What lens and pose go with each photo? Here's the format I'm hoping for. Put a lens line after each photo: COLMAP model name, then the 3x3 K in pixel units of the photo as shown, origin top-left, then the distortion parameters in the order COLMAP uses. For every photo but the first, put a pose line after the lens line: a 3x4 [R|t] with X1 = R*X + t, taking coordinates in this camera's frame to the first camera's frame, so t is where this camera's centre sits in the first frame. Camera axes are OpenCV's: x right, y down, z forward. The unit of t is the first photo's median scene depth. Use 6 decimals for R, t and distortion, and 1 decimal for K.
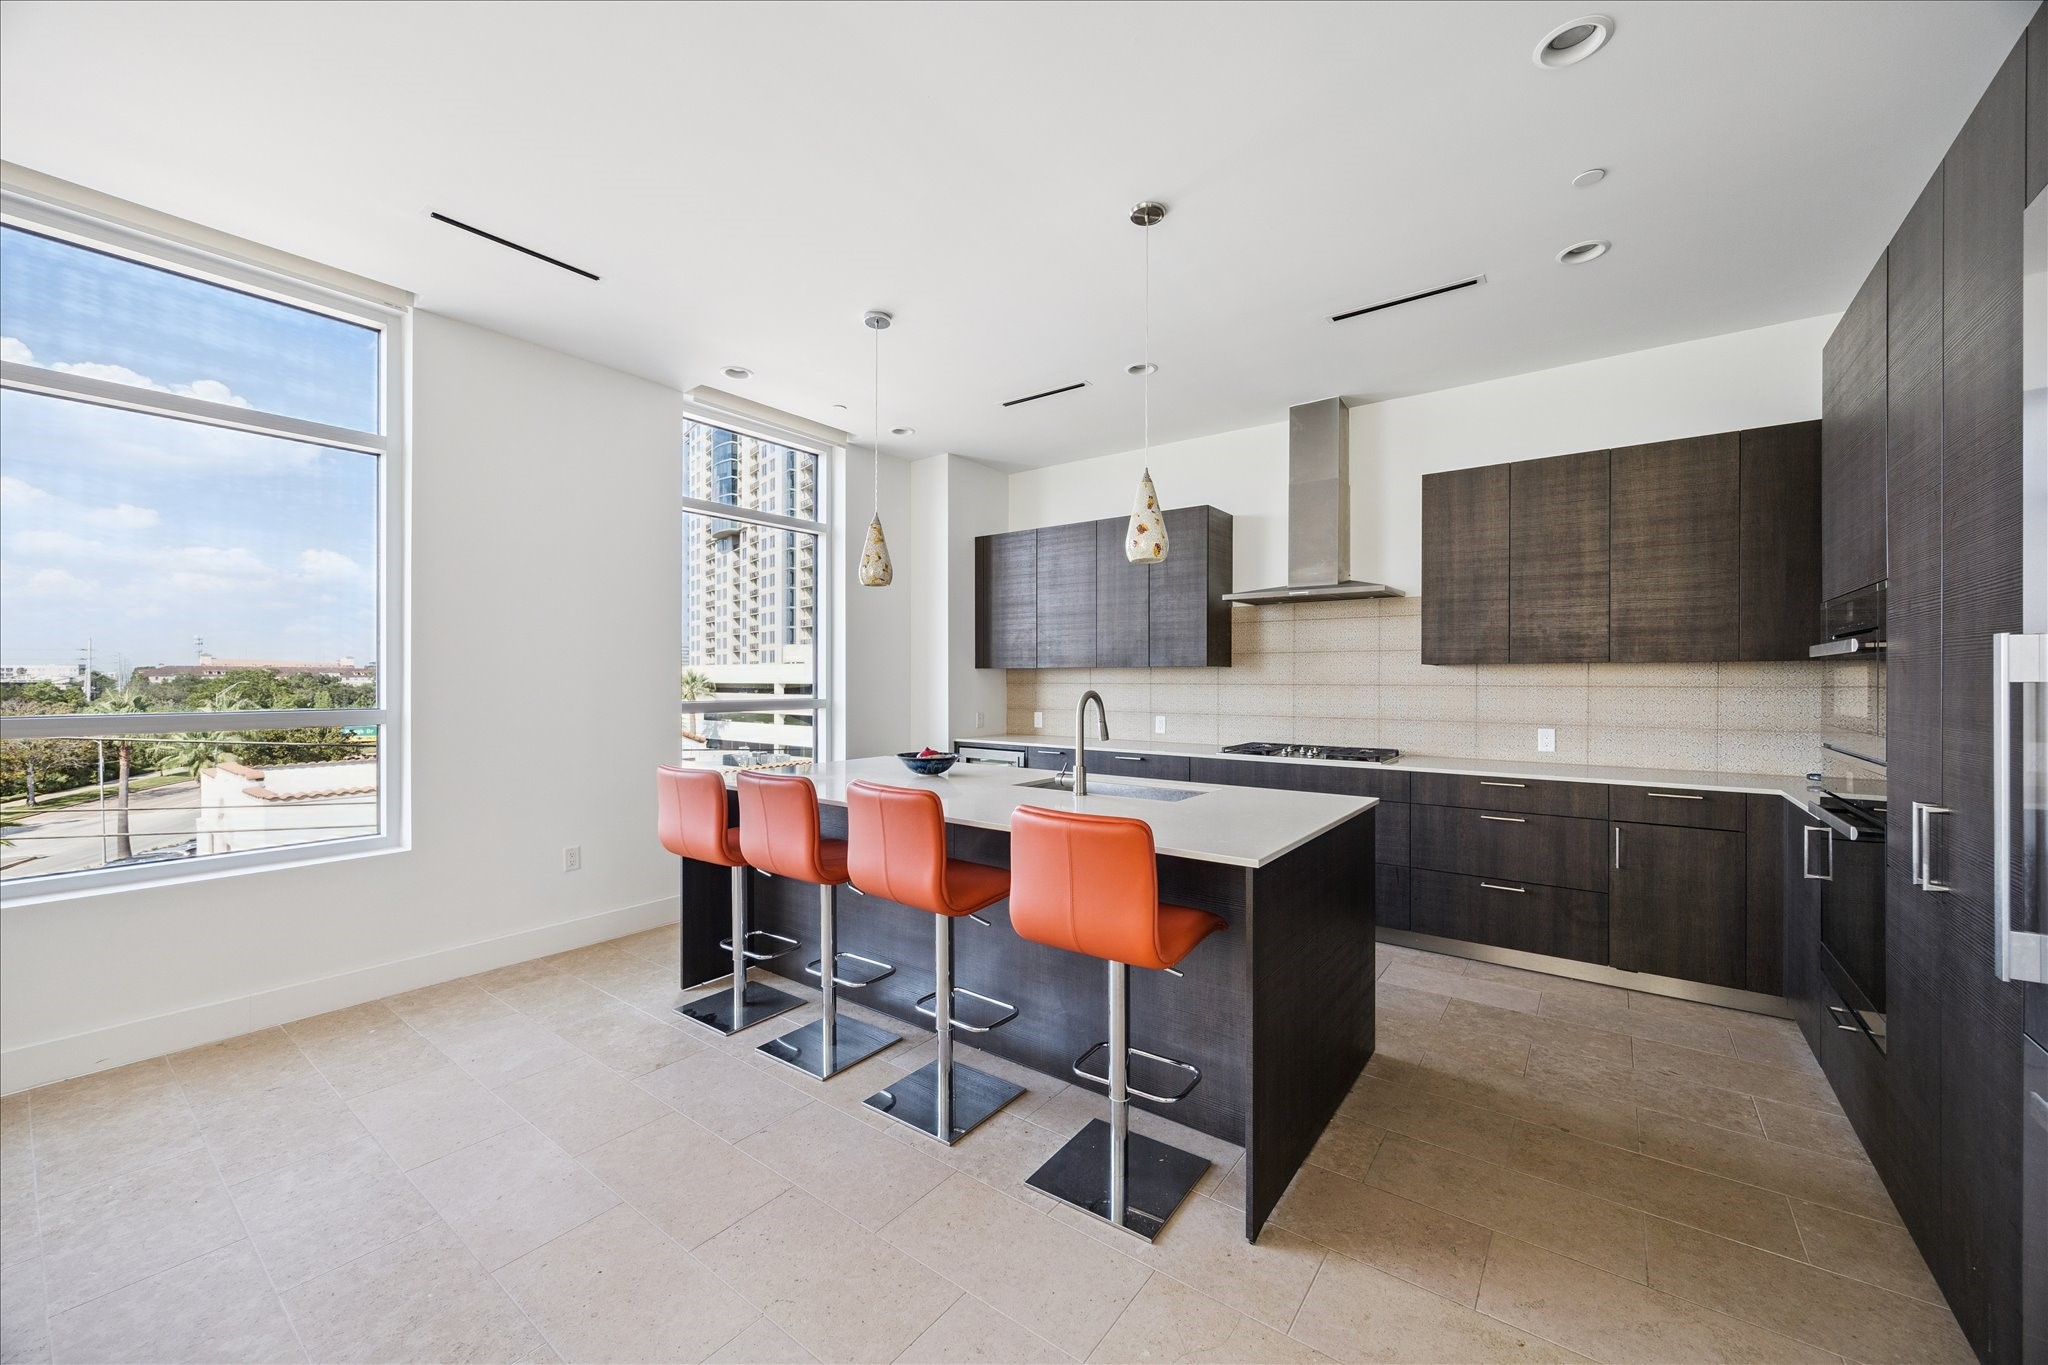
lens RADIAL K [[789.5, 0, 1035.1], [0, 789.5, 682.0], [0, 0, 1]] dist [-0.000744, -0.000018]
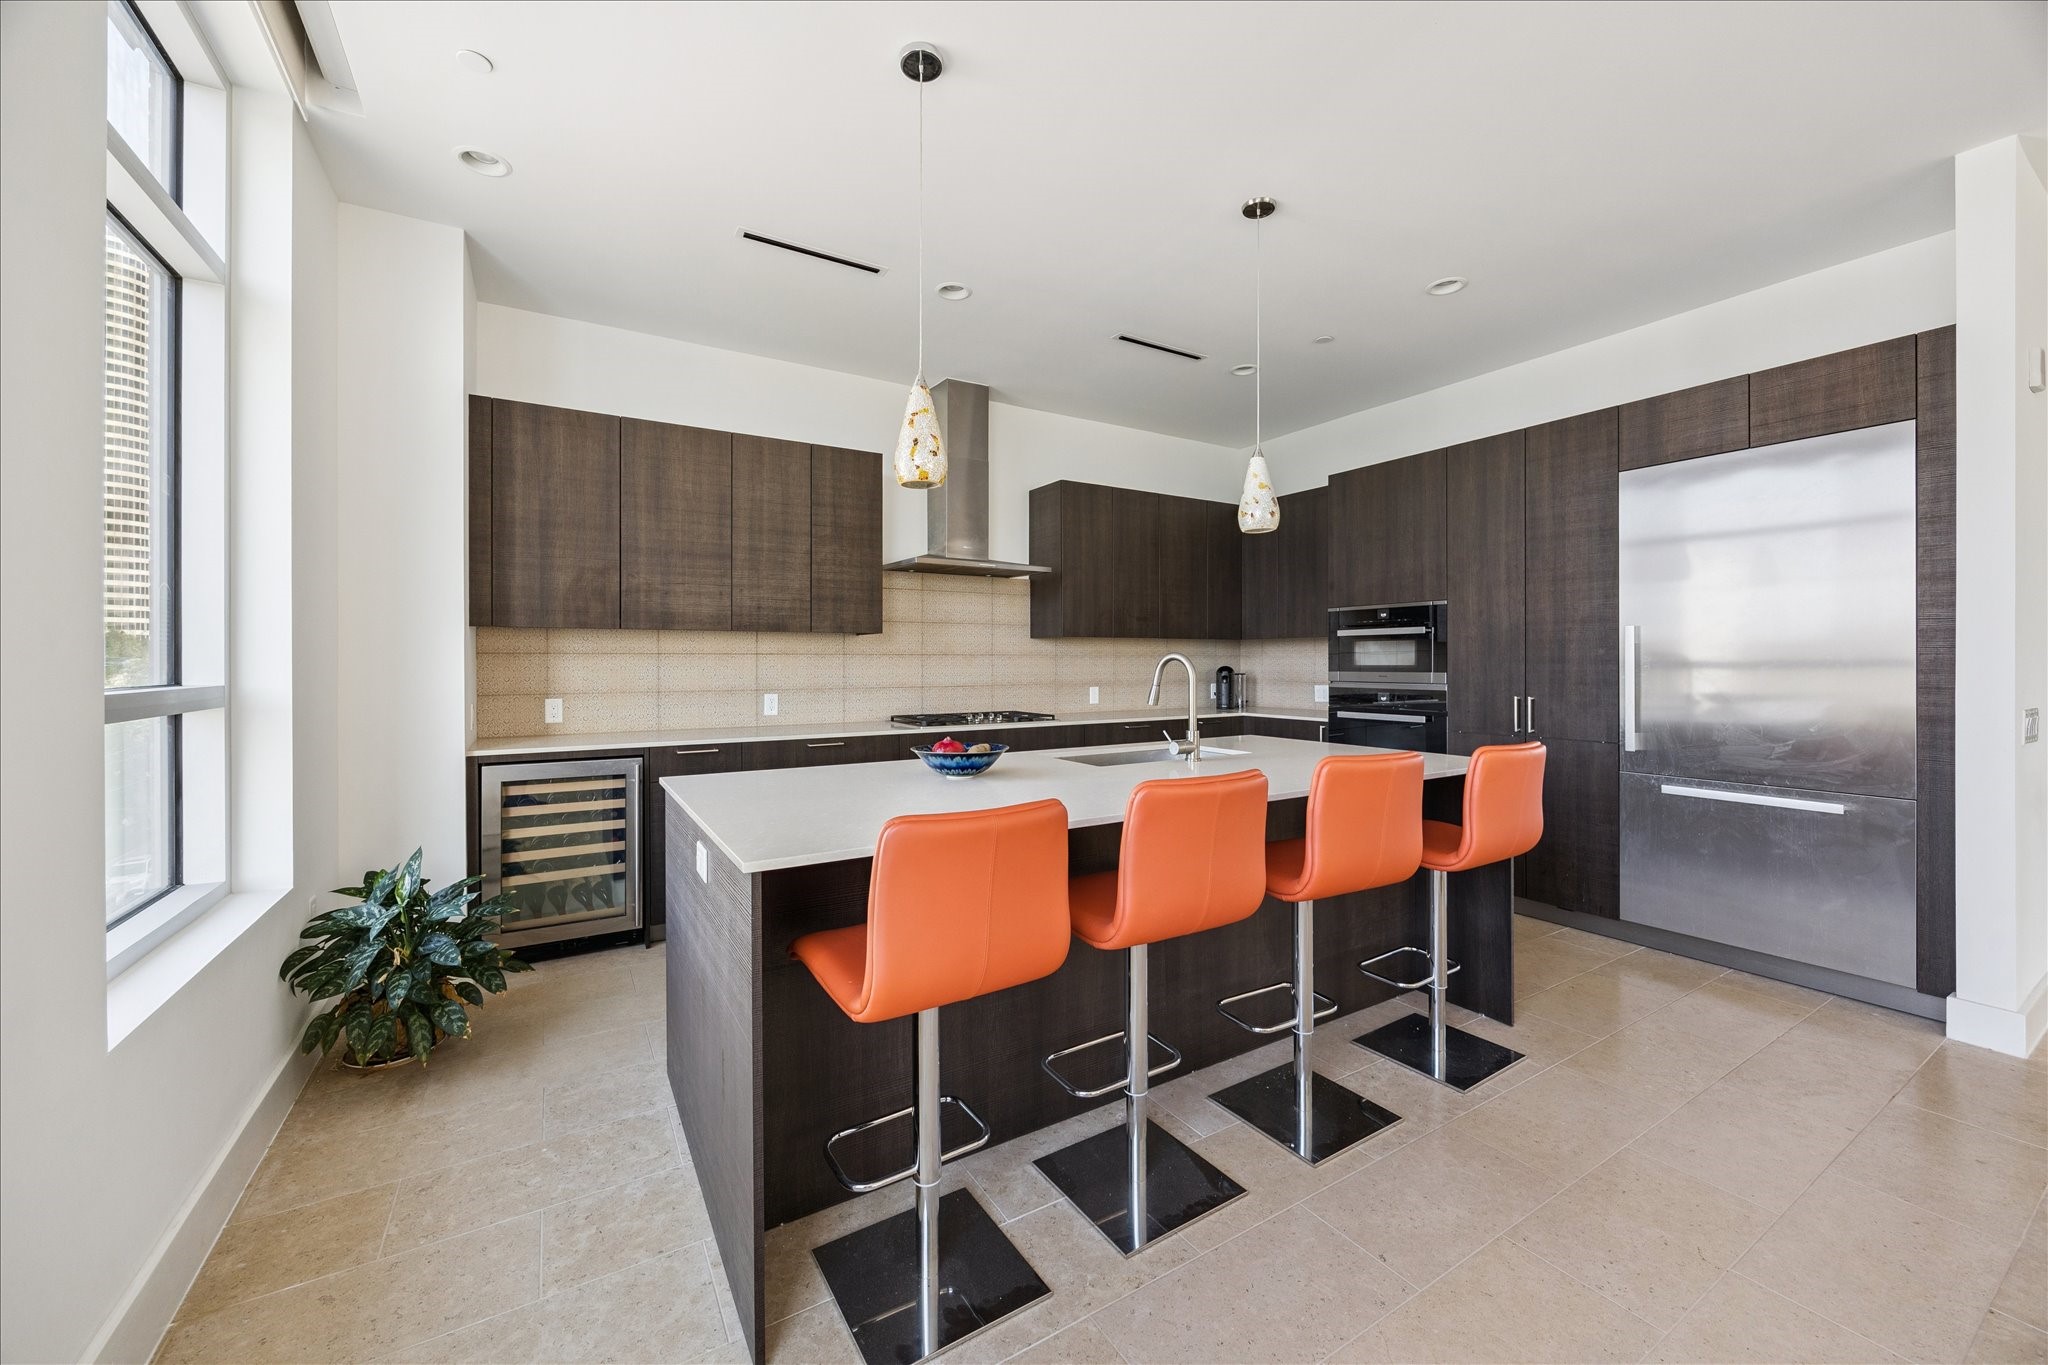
lens RADIAL K [[789.5, 0, 1039.0], [0, 789.5, 675.3], [0, 0, 1]] dist [-0.000744, -0.000018]
pose [[0.359154, -0.024574, 0.932955, -0.554711], [0.000030, 0.999654, 0.026320, 0.003447], [-0.933278, -0.009424, 0.359030, 0.508931]]
